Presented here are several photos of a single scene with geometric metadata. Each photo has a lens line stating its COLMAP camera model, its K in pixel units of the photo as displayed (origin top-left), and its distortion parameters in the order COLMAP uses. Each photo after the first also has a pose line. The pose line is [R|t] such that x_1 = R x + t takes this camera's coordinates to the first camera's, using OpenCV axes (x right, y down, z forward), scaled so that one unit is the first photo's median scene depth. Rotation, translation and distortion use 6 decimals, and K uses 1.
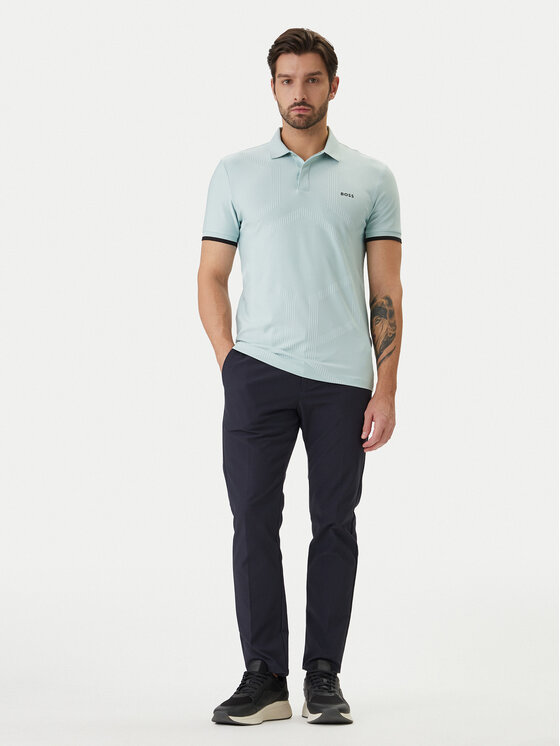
lens RADIAL K [[1298.3, 0, 275.5], [0, 1298.3, 373.6], [0, 0, 1]] dist [-0.069313, 0.000000]
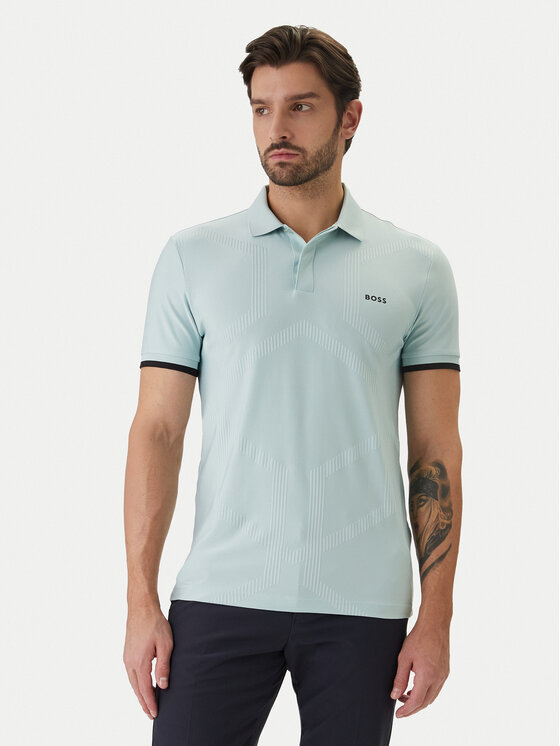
lens RADIAL K [[1181.3, 0, 279.4], [0, 1181.3, 369.7], [0, 0, 1]] dist [-0.192711, 0.000000]
pose [[0.999399, 0.005850, -0.034181, 0.029606], [-0.005551, 0.999946, 0.008809, -0.108035], [0.034230, -0.008614, 0.999377, 0.440409]]
